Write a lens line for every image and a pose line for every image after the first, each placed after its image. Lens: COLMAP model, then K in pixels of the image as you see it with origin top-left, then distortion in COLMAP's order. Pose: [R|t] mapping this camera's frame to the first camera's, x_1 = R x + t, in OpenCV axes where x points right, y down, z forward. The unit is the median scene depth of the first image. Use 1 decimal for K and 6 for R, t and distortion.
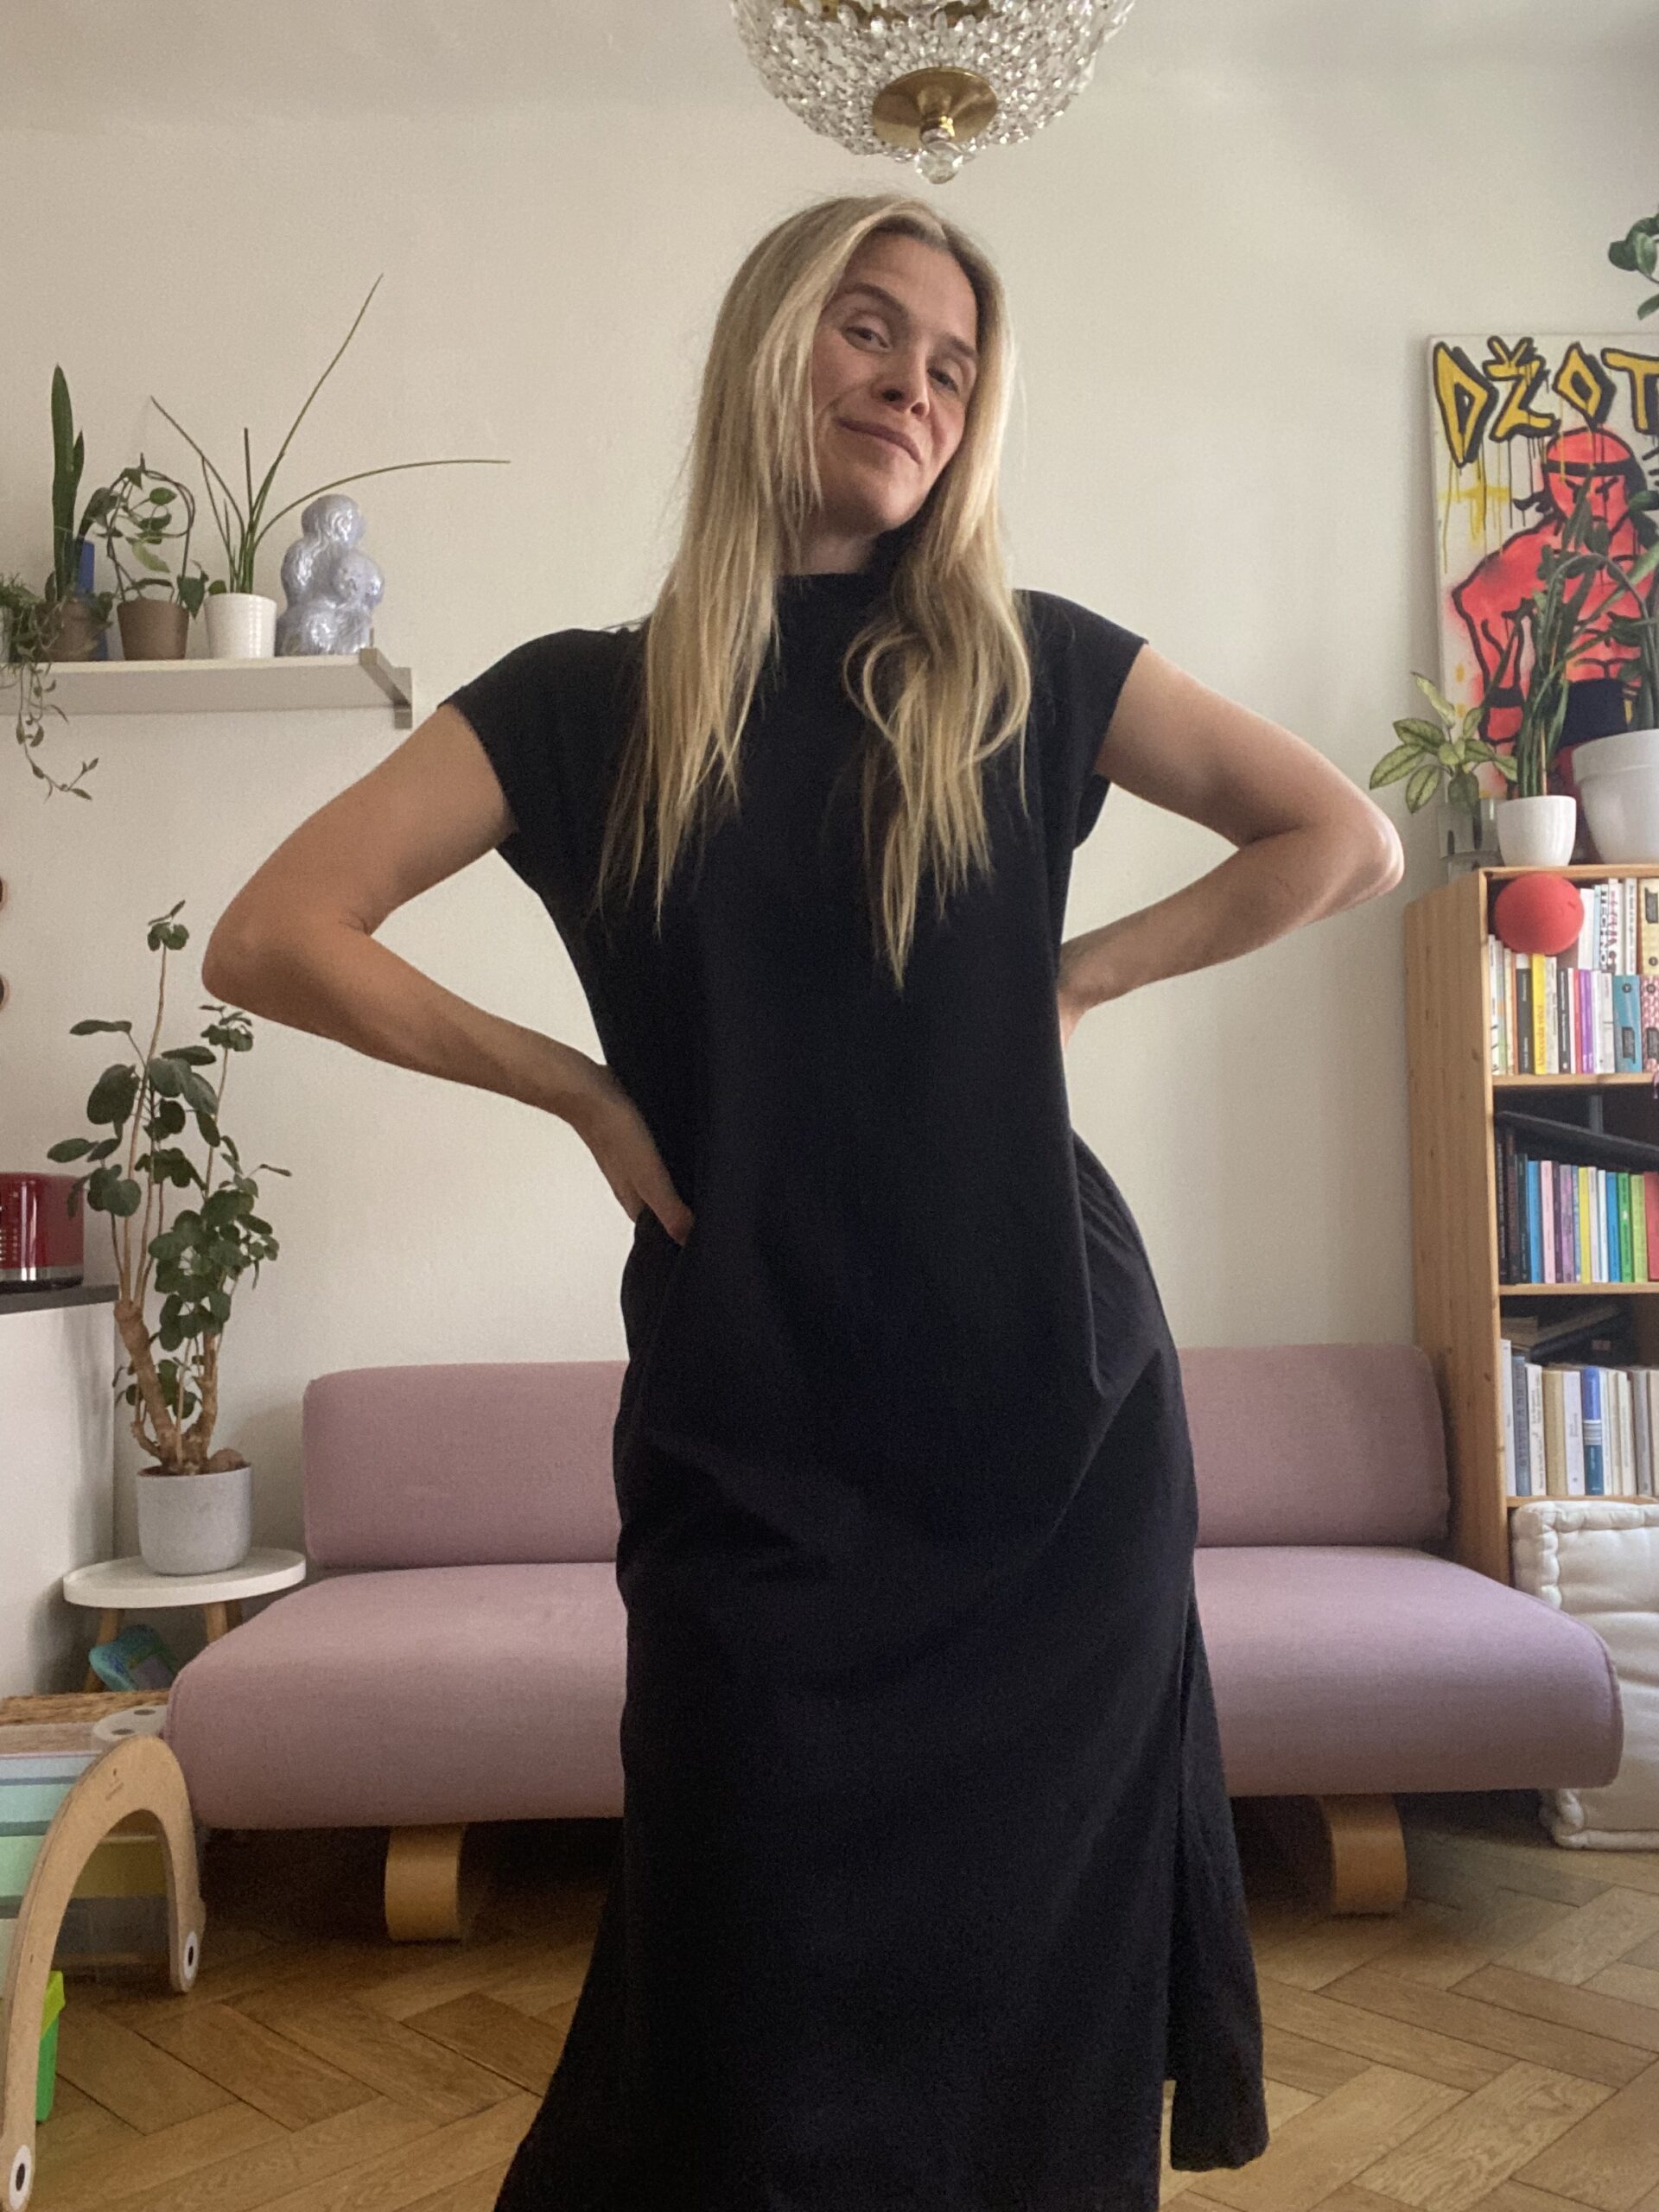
lens RADIAL K [[1946.7, 0, 829.5], [0, 1946.7, 1106.0], [0, 0, 1]] dist [0.088824, -0.096958]
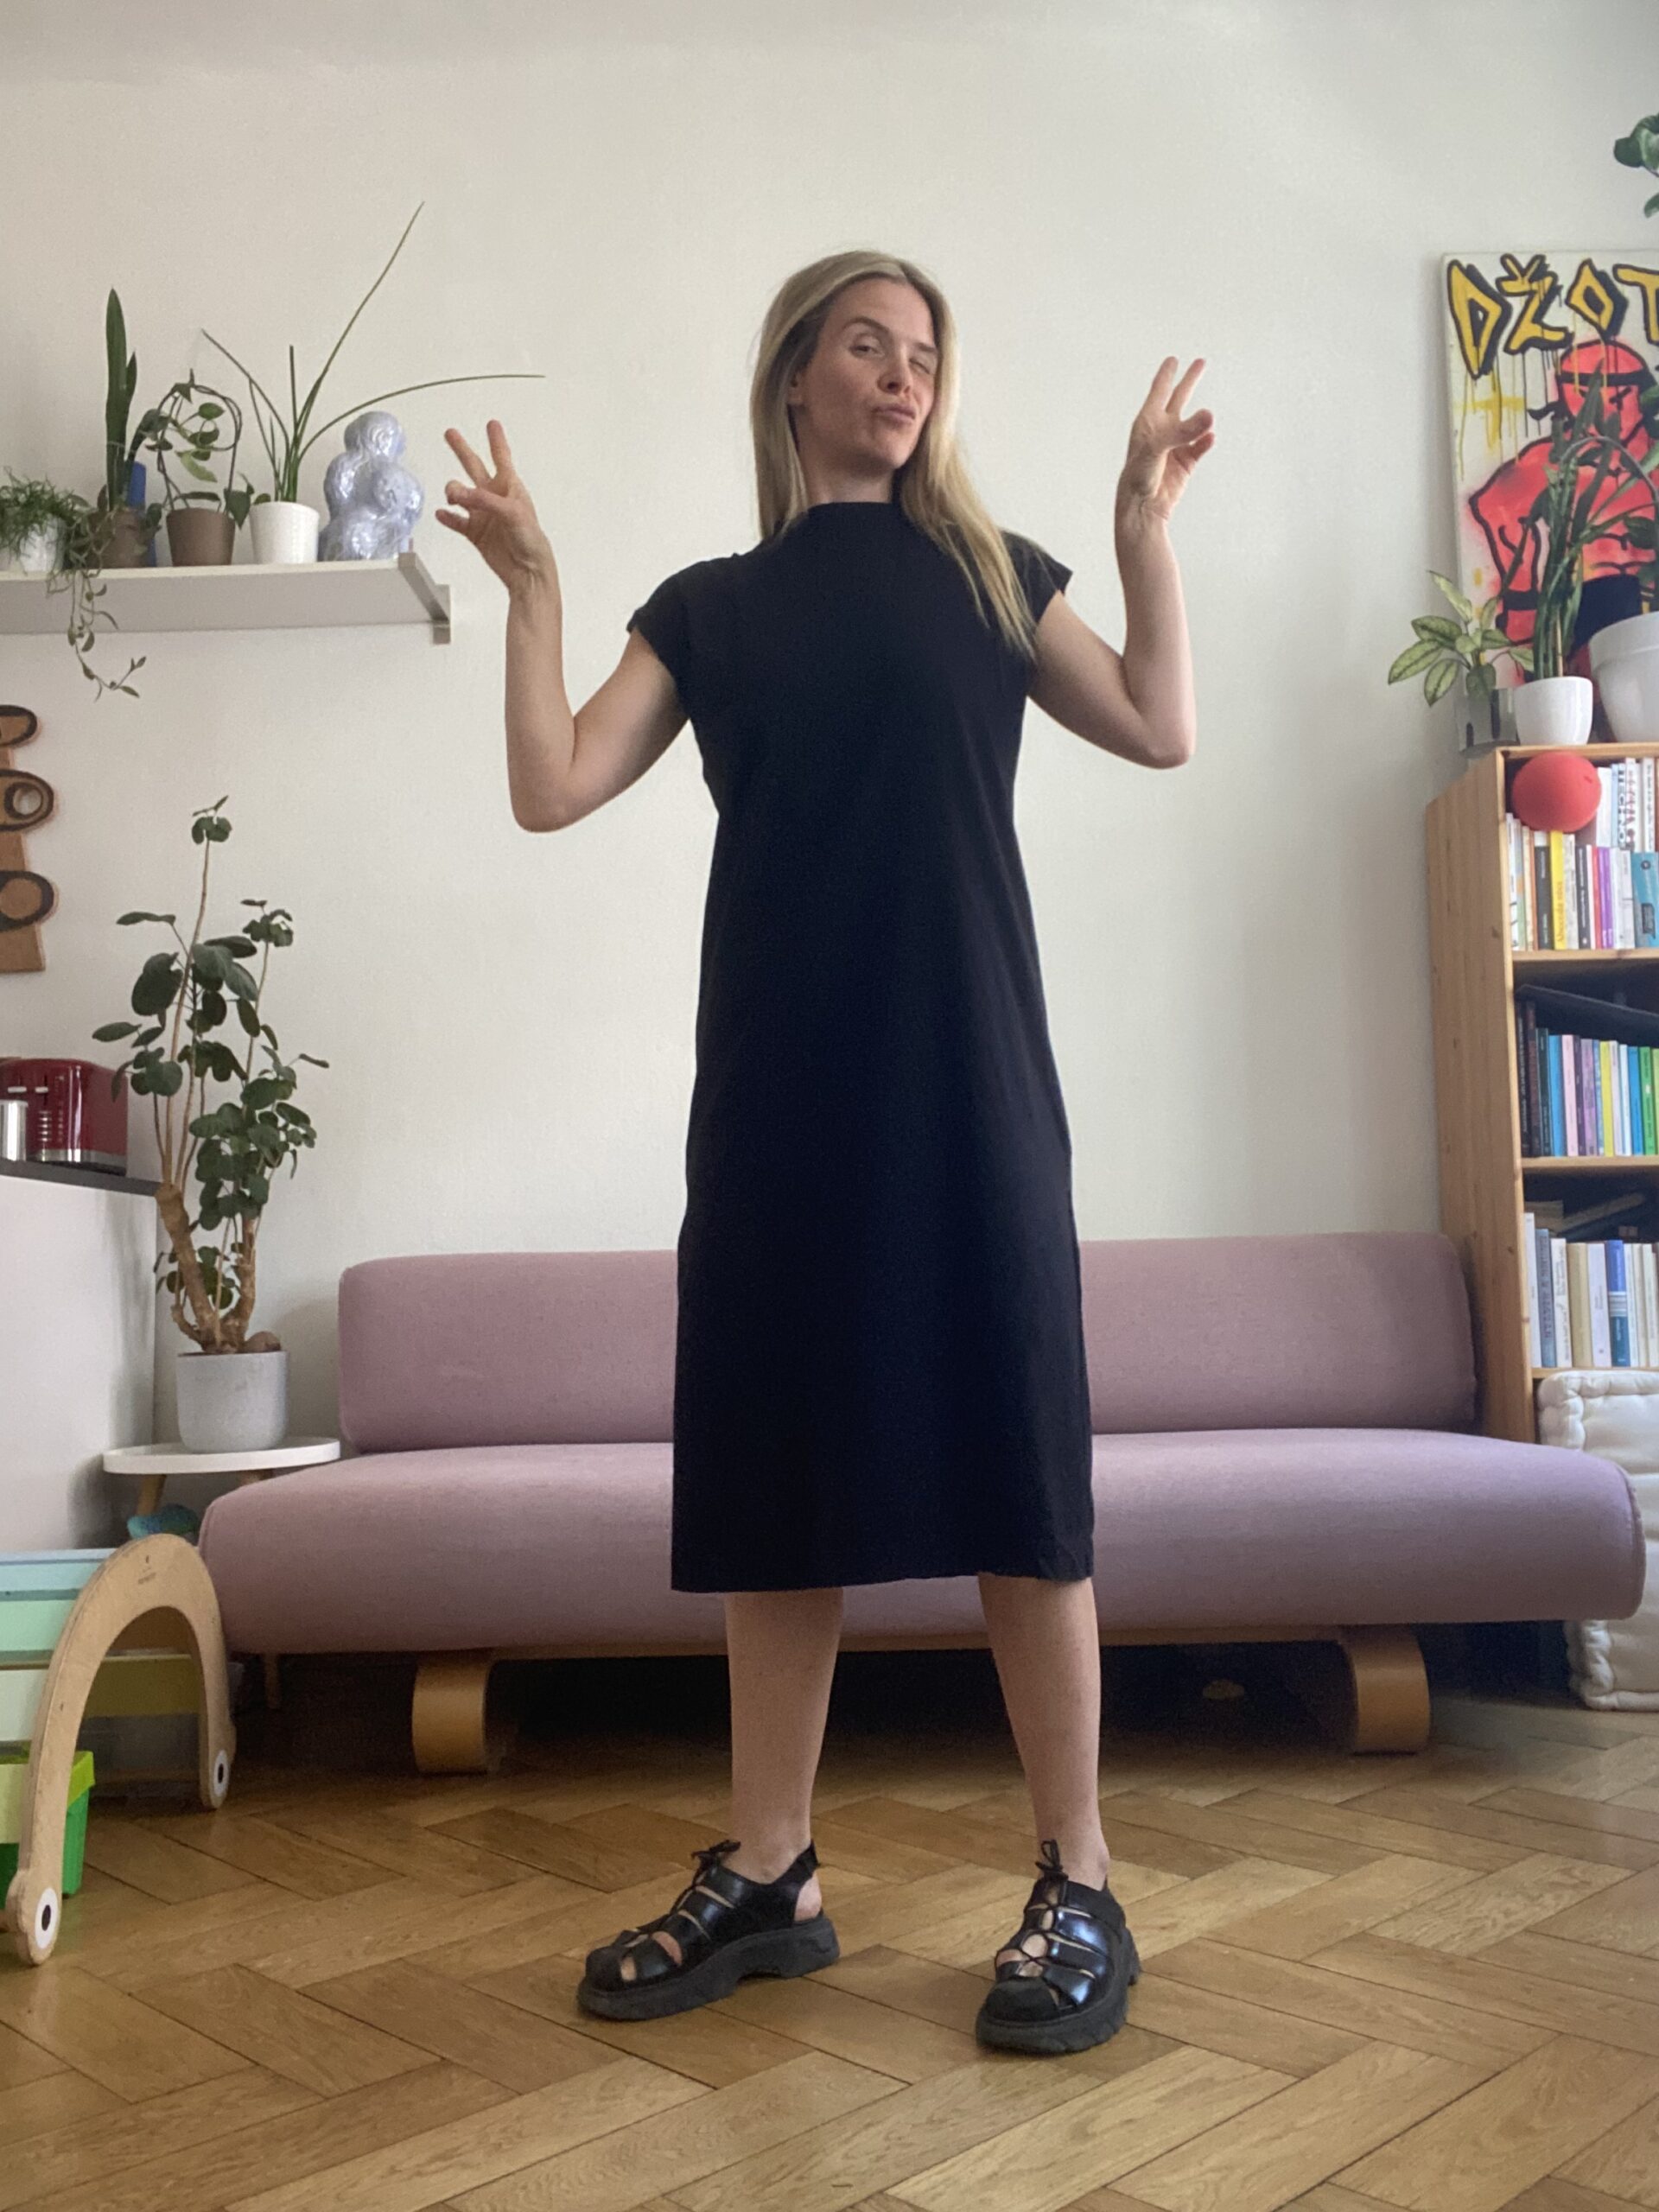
lens RADIAL K [[1946.7, 0, 829.5], [0, 1946.7, 1106.0], [0, 0, 1]] dist [0.088824, -0.096958]
pose [[0.999689, -0.002675, -0.024775, 0.011949], [0.001623, 0.999100, -0.042387, 0.104790], [0.024866, 0.042333, 0.998794, -0.012647]]
